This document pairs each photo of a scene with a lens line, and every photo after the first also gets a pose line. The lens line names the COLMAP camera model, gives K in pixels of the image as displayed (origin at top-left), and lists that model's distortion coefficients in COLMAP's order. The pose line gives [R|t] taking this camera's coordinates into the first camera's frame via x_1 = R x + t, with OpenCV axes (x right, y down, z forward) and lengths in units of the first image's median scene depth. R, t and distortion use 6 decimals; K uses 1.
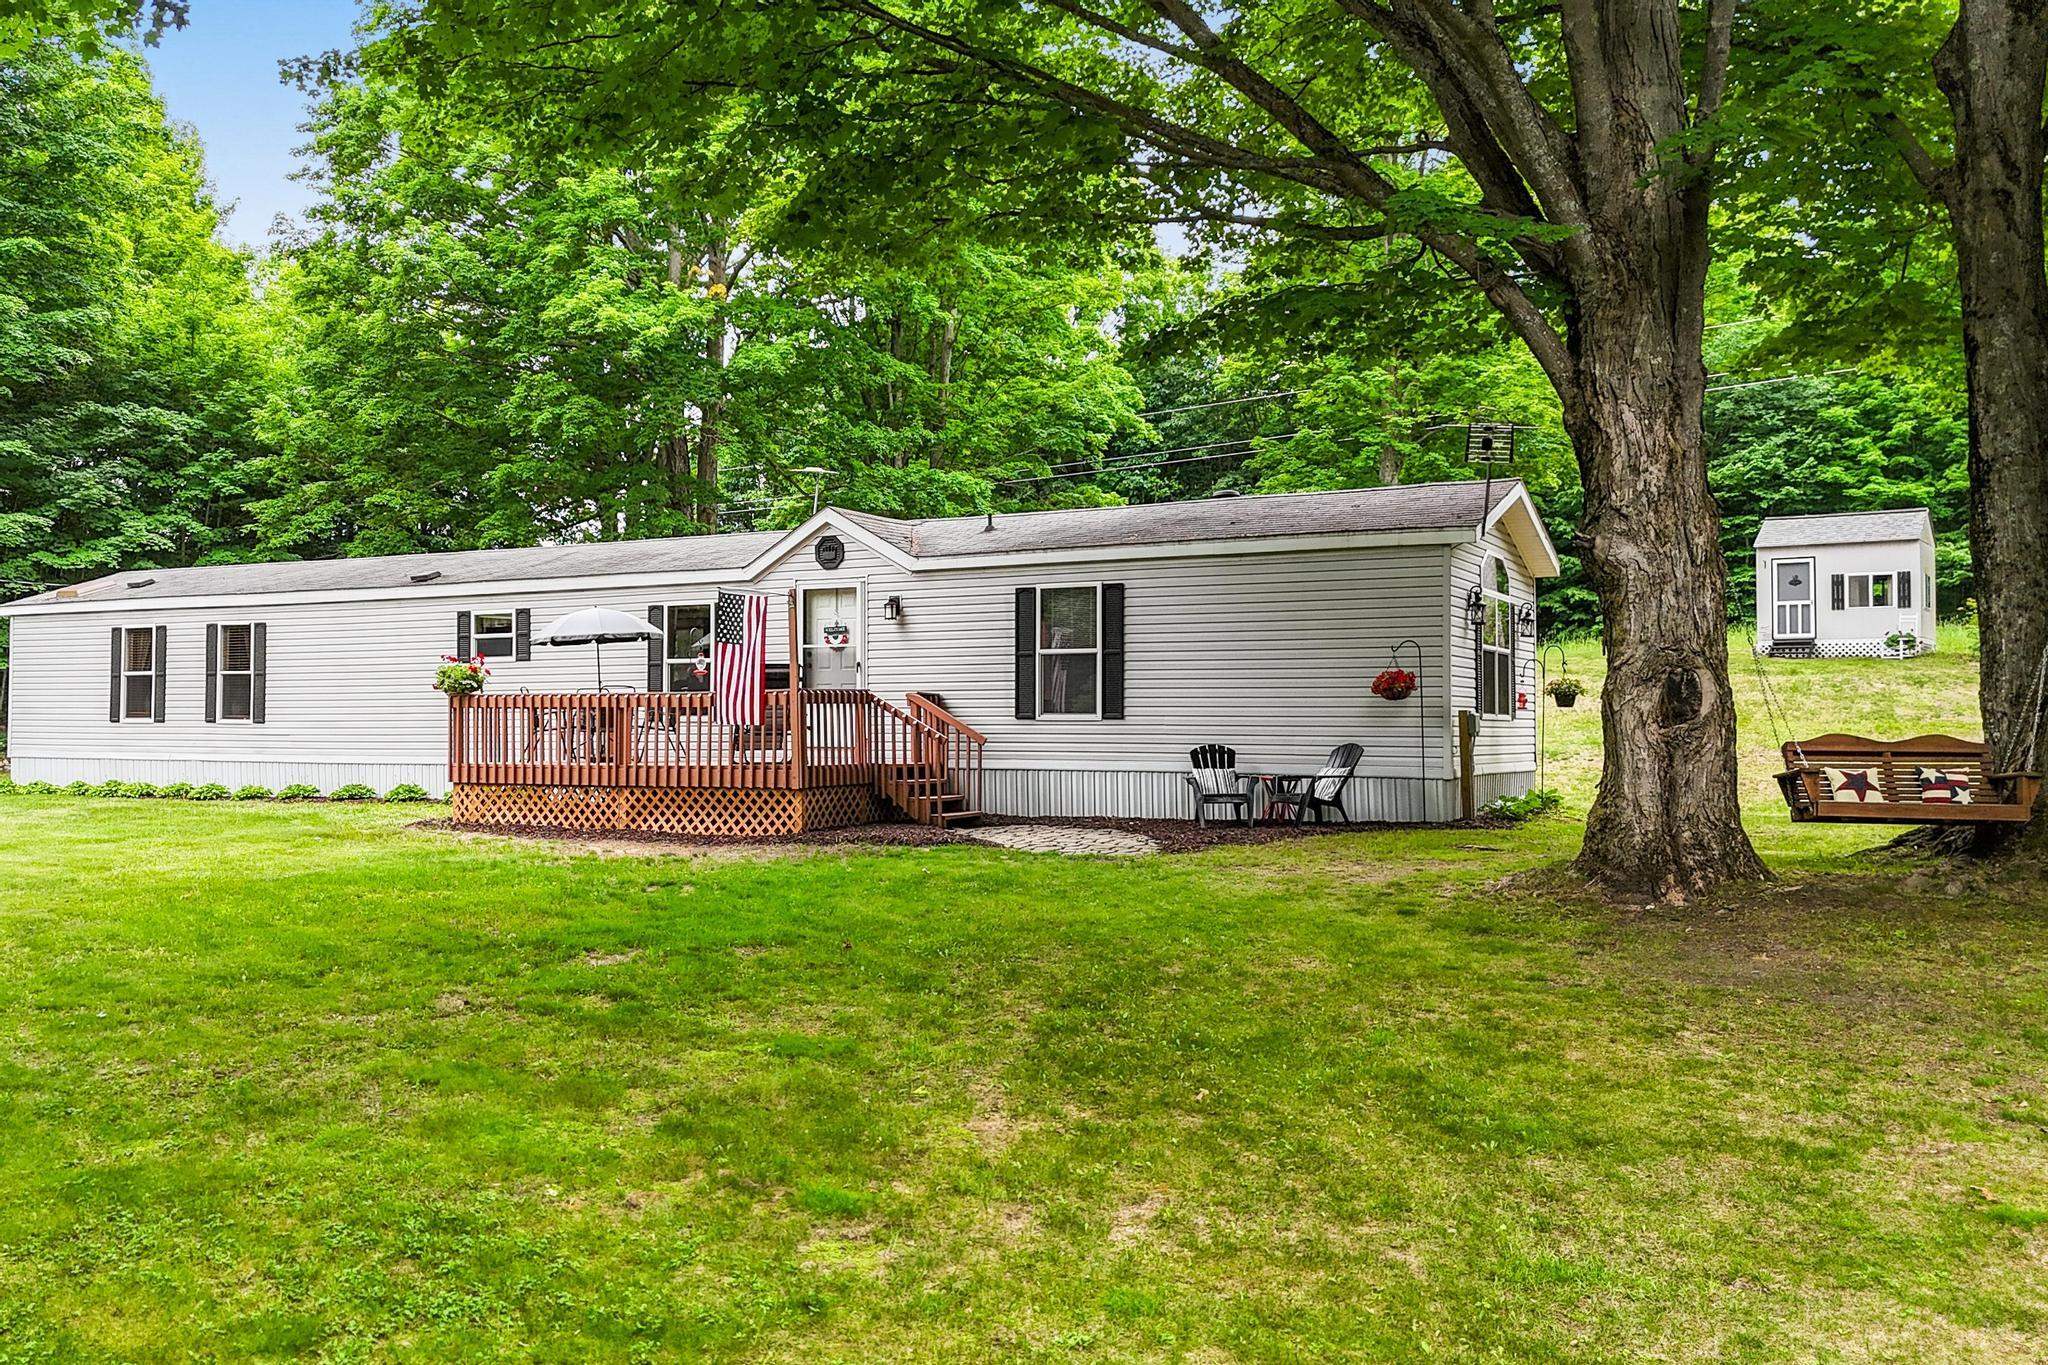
lens RADIAL K [[1359.1, 0, 928.9], [0, 1359.1, 725.2], [0, 0, 1]] dist [0.052289, -0.045814]
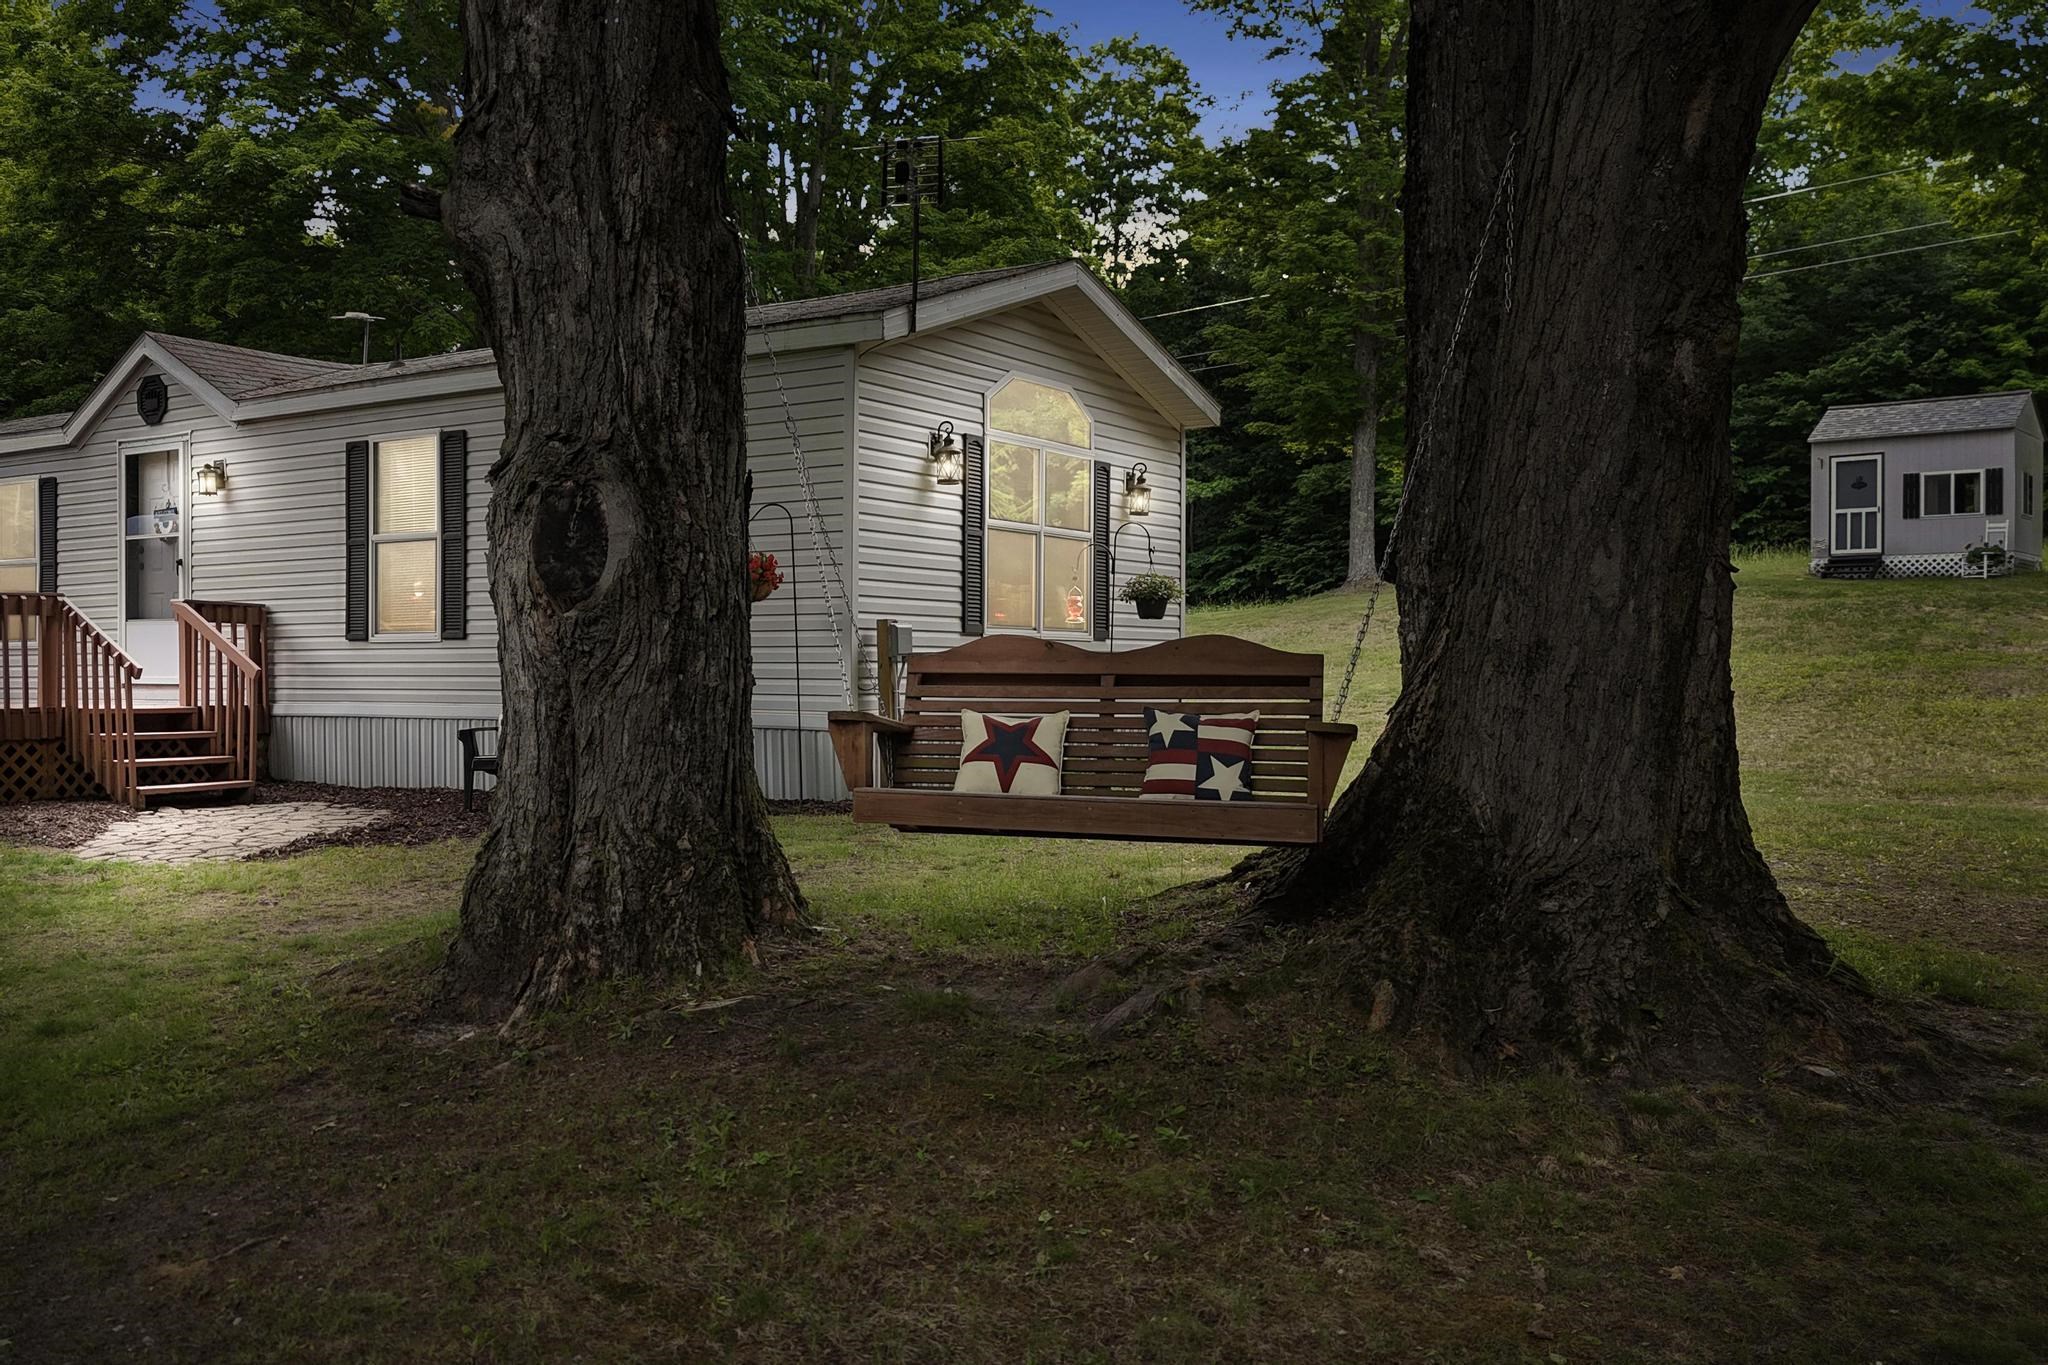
lens RADIAL K [[1357.3, 0, 1019.0], [0, 1357.3, 714.9], [0, 0, 1]] dist [0.061118, -0.056565]
pose [[0.997596, 0.000352, -0.069302, 0.437968], [0.001782, 0.999526, 0.030723, 0.011715], [0.069280, -0.030773, 0.997122, 0.353528]]
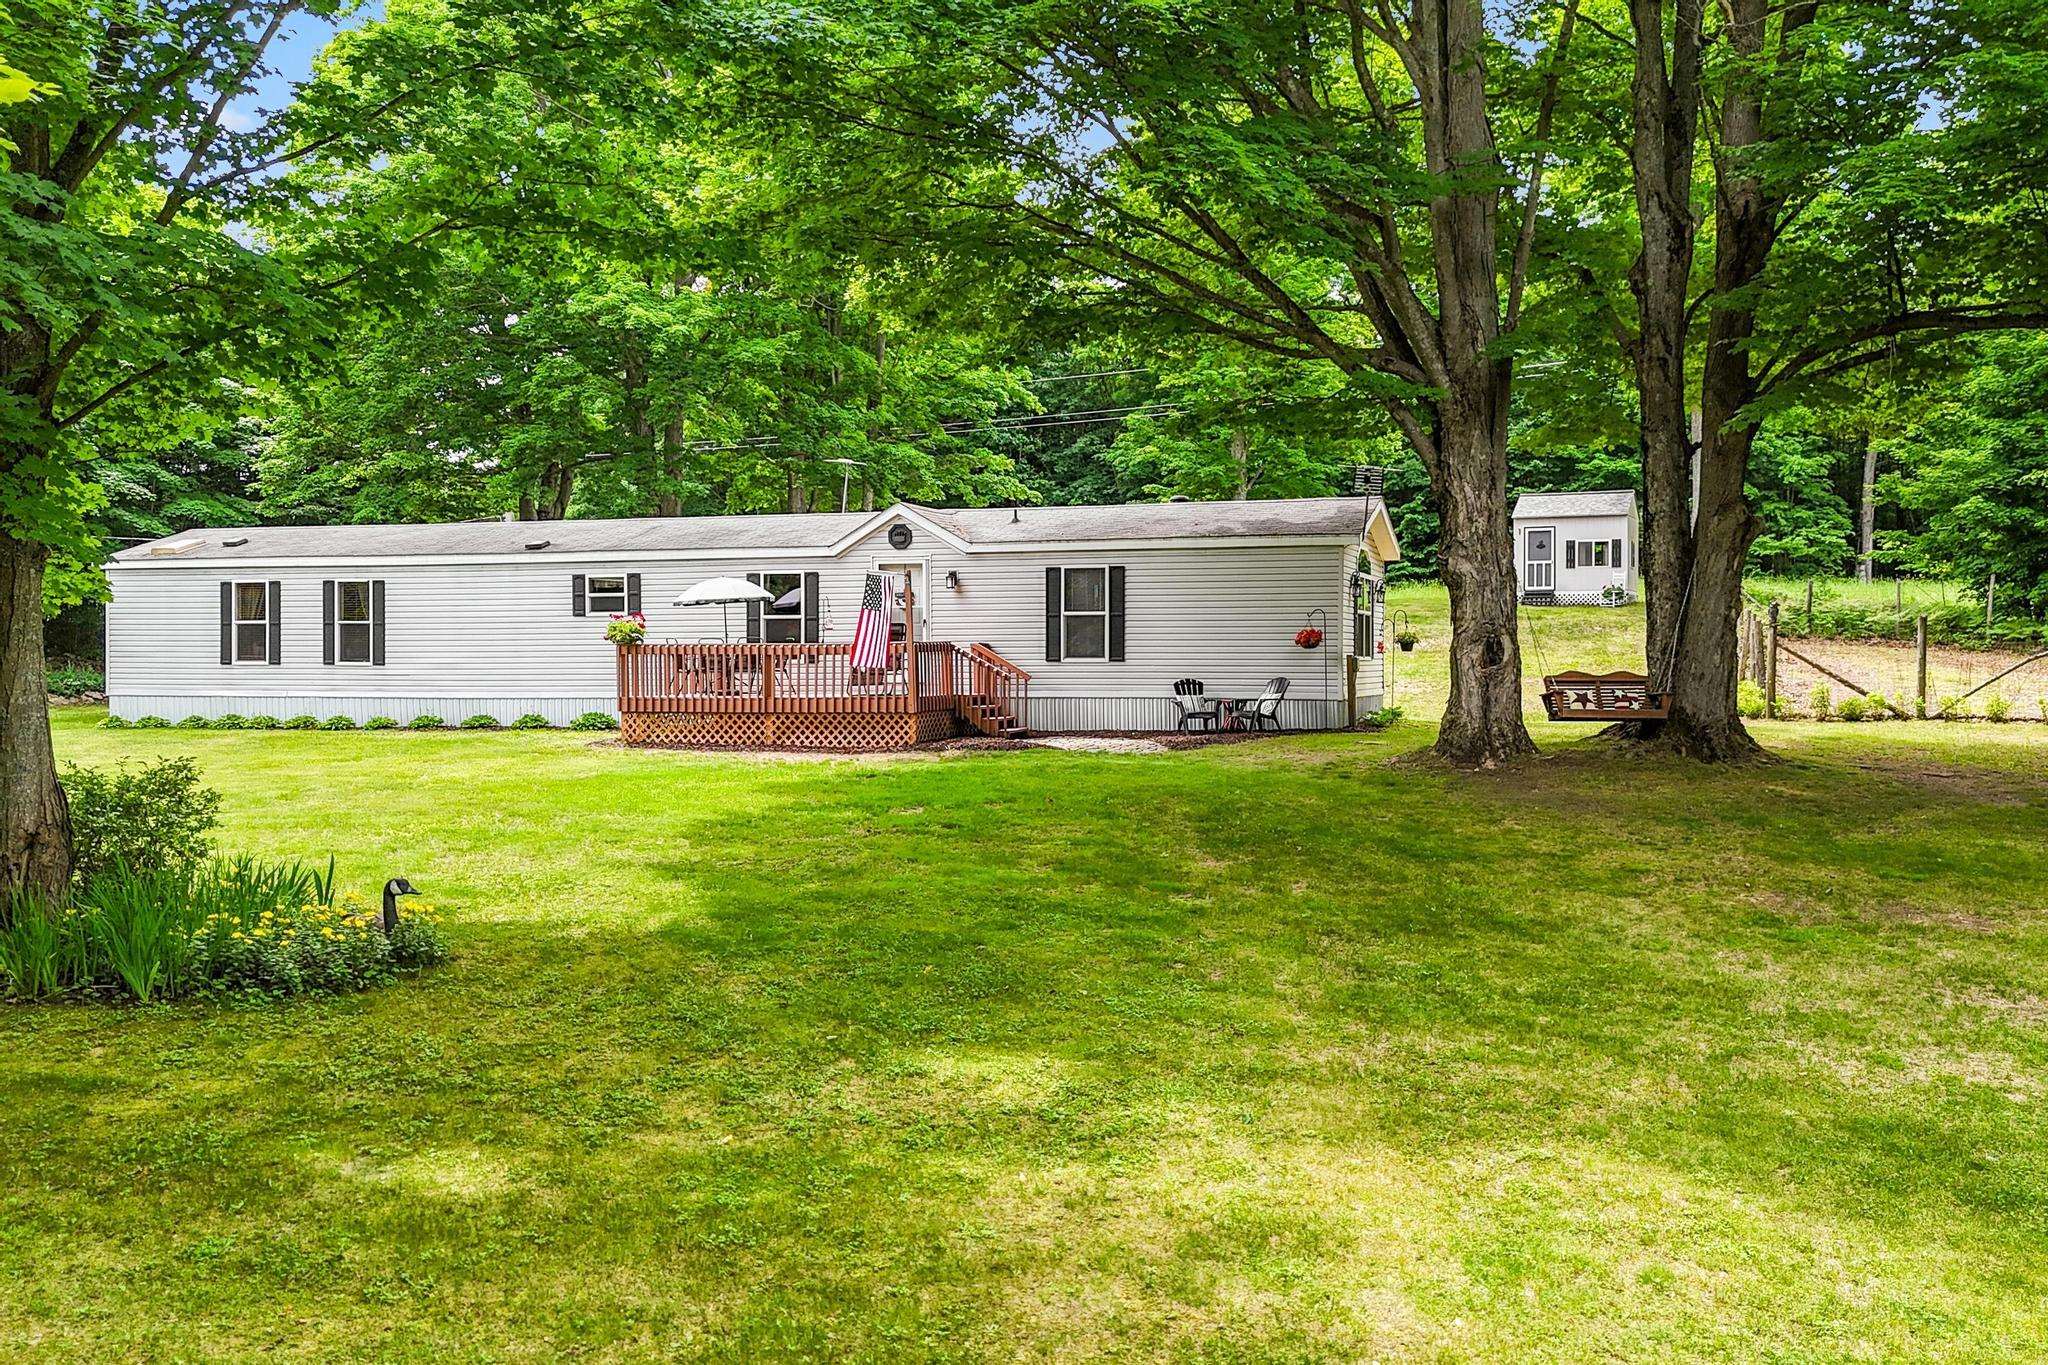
lens RADIAL K [[1357.3, 0, 1019.0], [0, 1357.3, 714.9], [0, 0, 1]] dist [0.061118, -0.056565]
pose [[0.979513, -0.013230, 0.200948, -0.245779], [0.004392, 0.999006, 0.044361, -0.011647], [-0.201335, -0.042570, 0.978597, -0.364118]]
